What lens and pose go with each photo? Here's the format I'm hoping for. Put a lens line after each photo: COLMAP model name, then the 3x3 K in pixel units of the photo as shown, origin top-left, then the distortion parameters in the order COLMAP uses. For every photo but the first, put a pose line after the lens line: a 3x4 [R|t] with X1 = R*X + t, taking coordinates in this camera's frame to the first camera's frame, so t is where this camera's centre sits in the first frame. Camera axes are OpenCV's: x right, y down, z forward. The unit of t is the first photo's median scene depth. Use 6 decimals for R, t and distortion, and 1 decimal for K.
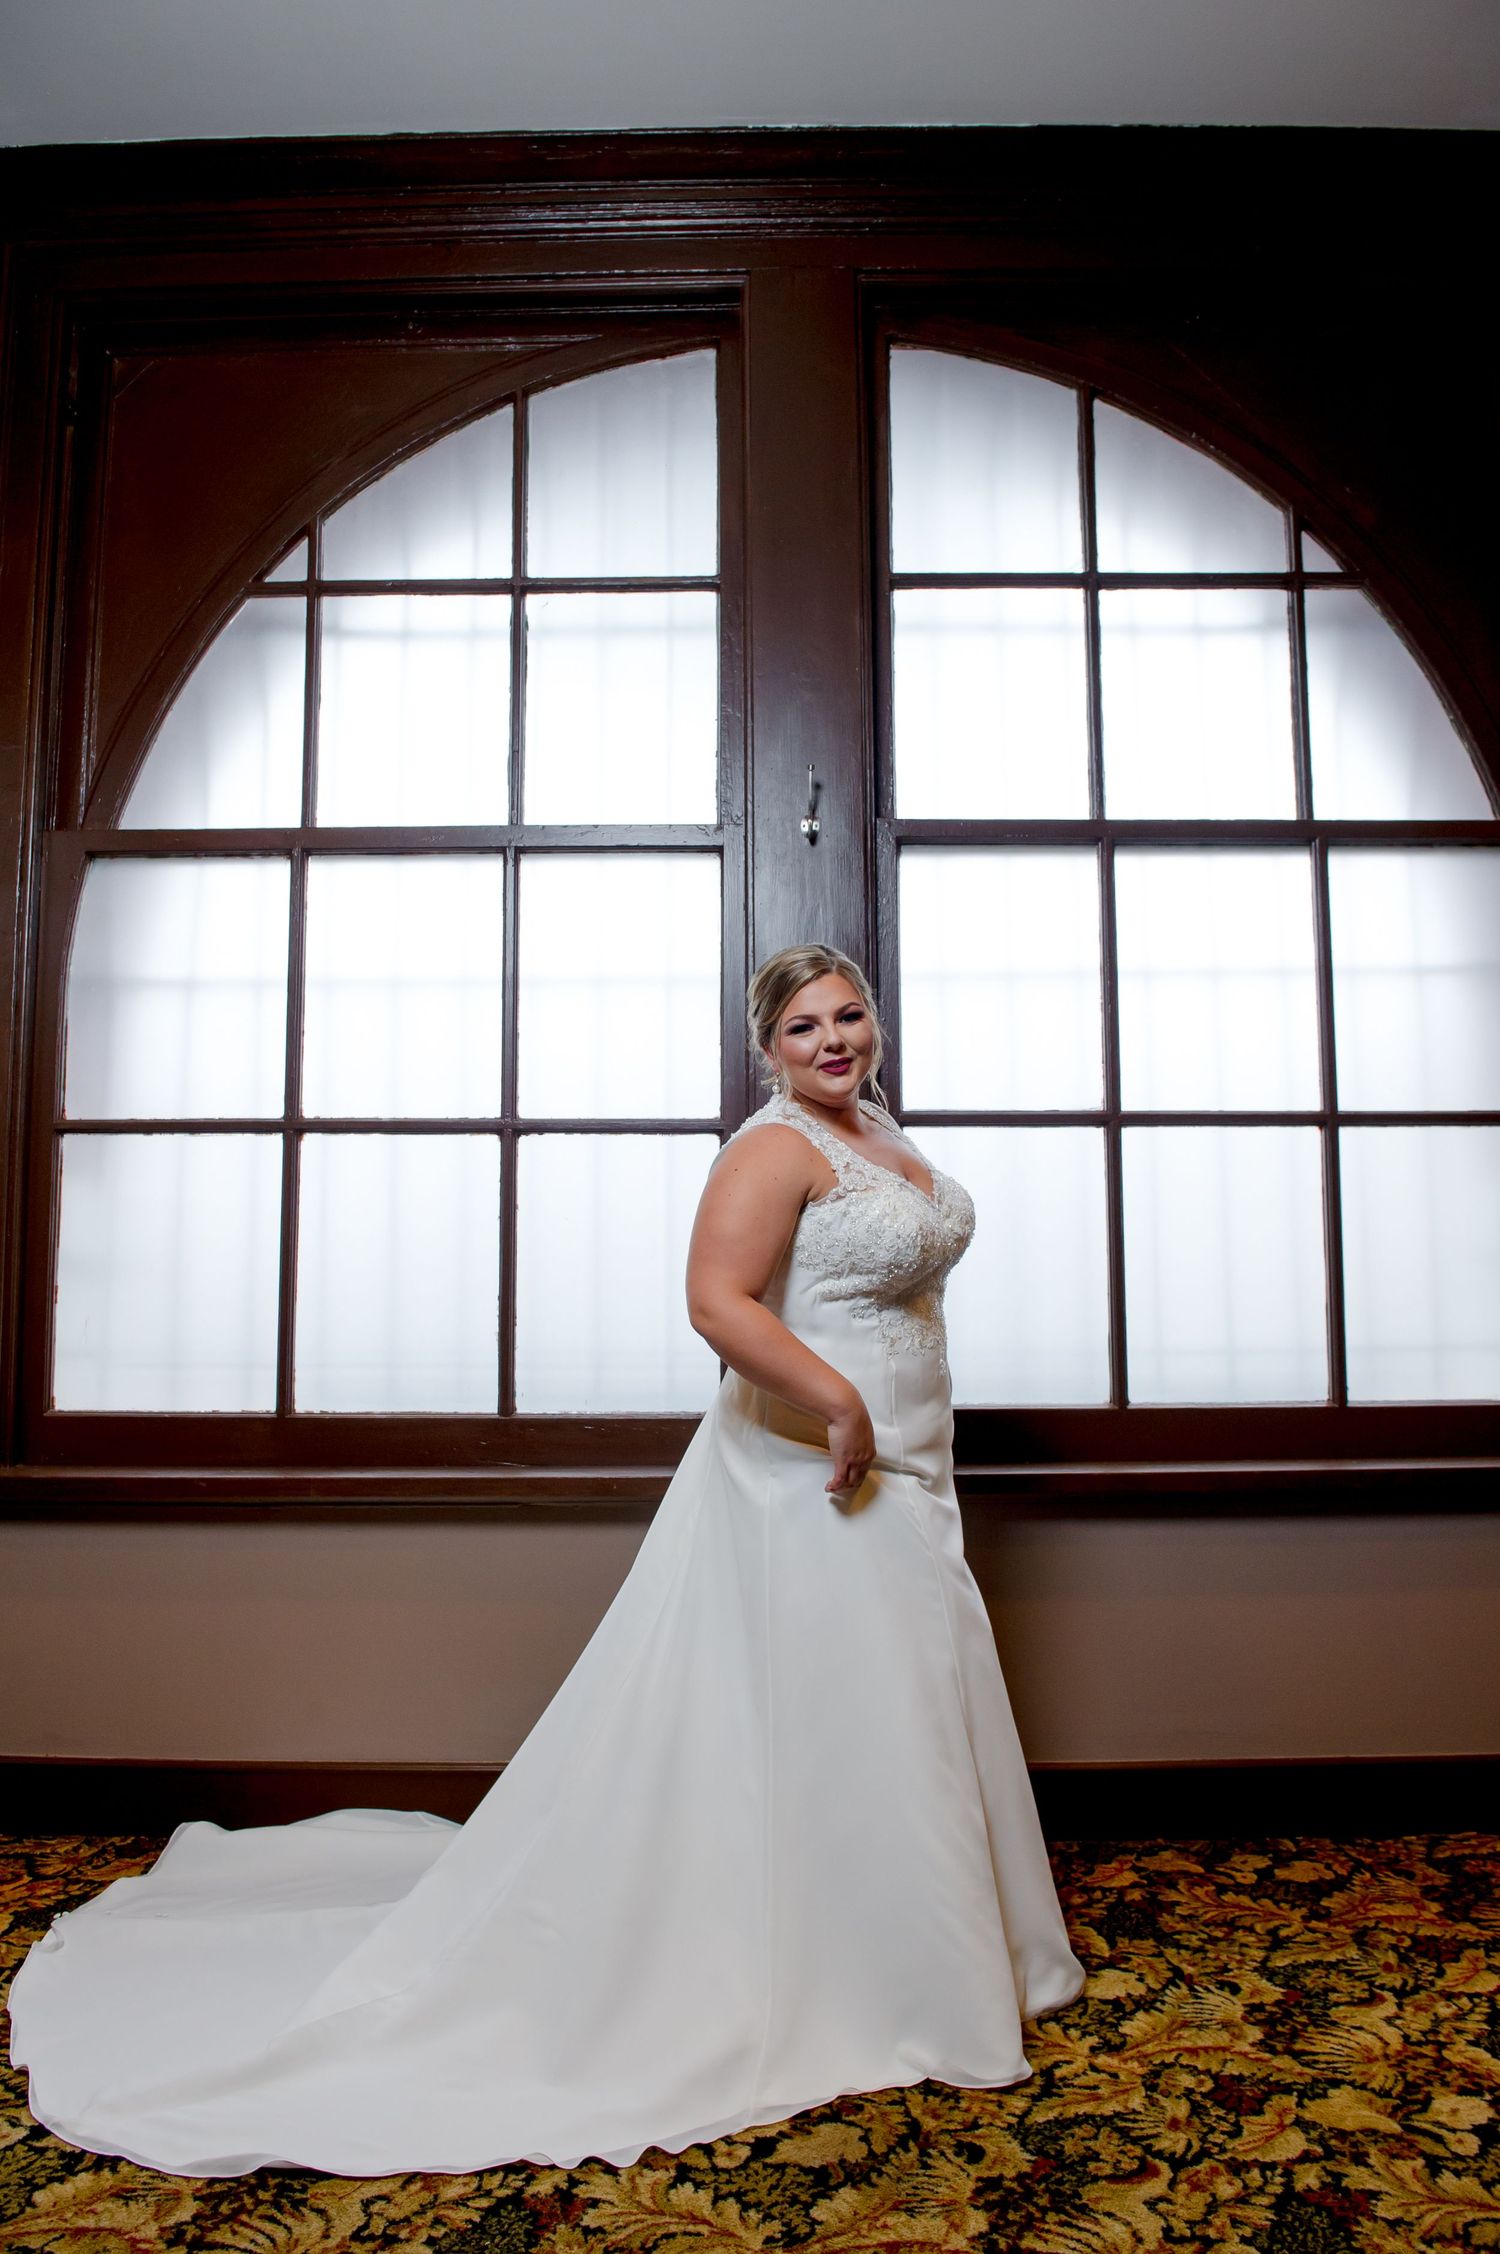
lens RADIAL K [[1583.5, 0, 750.0], [0, 1583.5, 1127.0], [0, 0, 1]] dist [-0.053702, 0.002080]
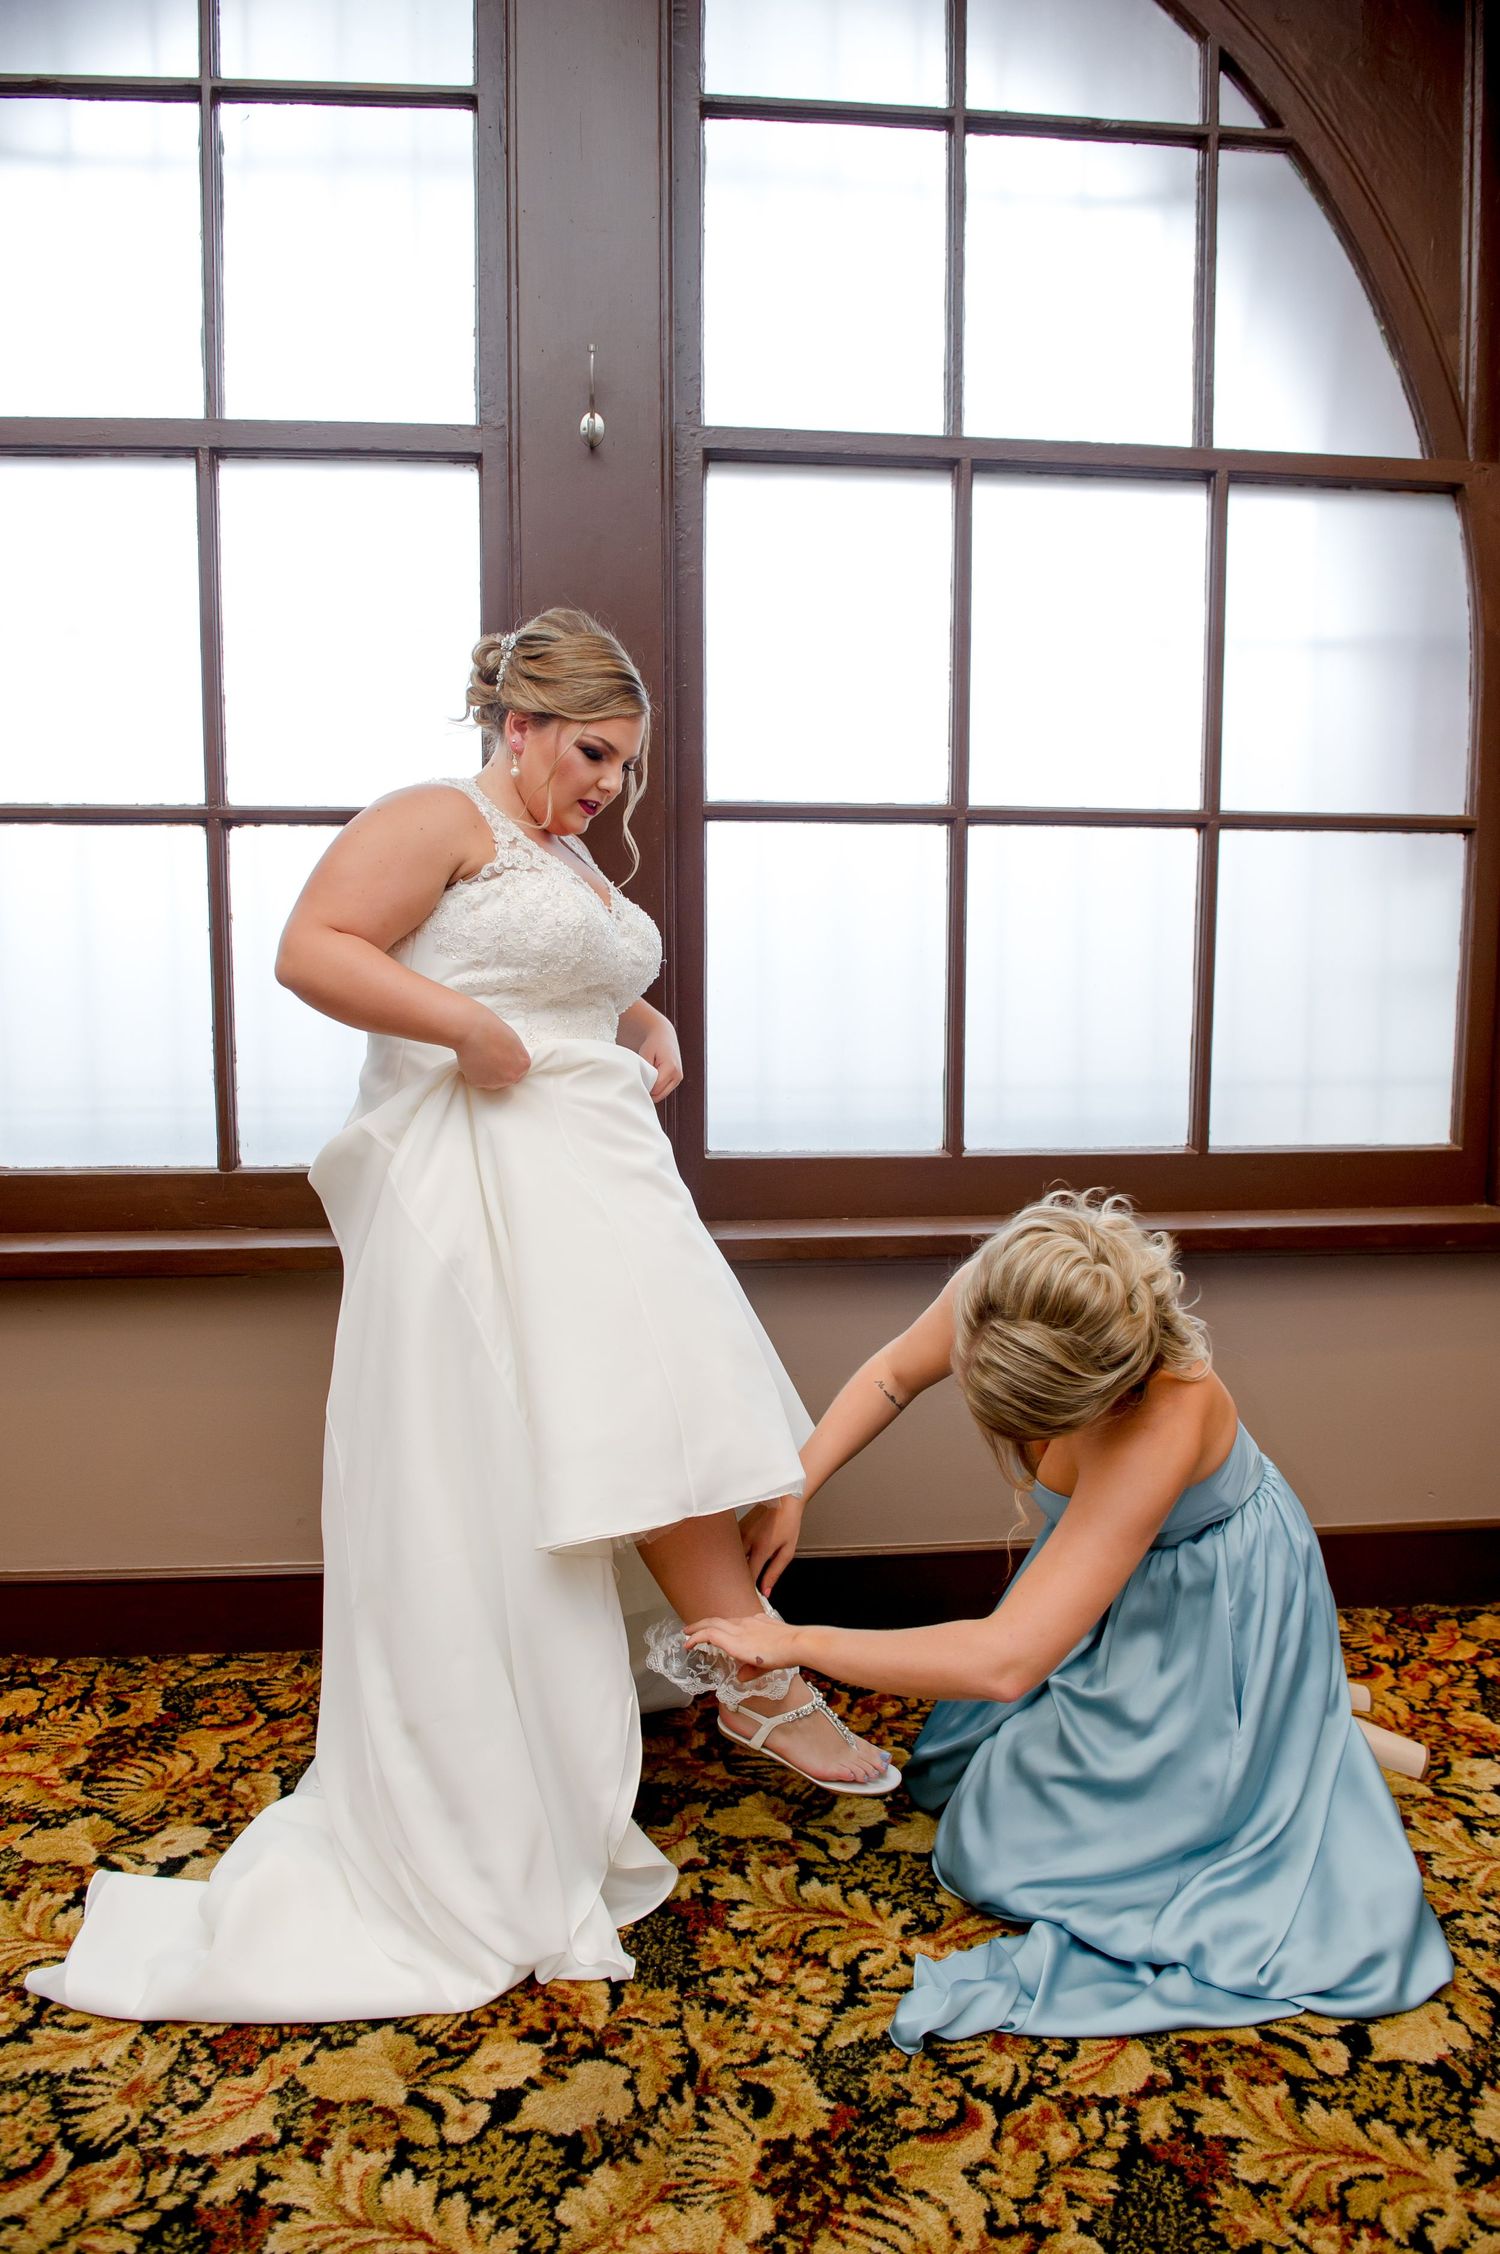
lens RADIAL K [[1530.0, 0, 750.0], [0, 1530.0, 1127.0], [0, 0, 1]] dist [-0.056863, 0.001312]
pose [[0.994460, -0.007427, 0.104854, 0.059238], [-0.014155, 0.978954, 0.203588, -0.010545], [-0.104160, -0.203944, 0.973426, 0.329059]]
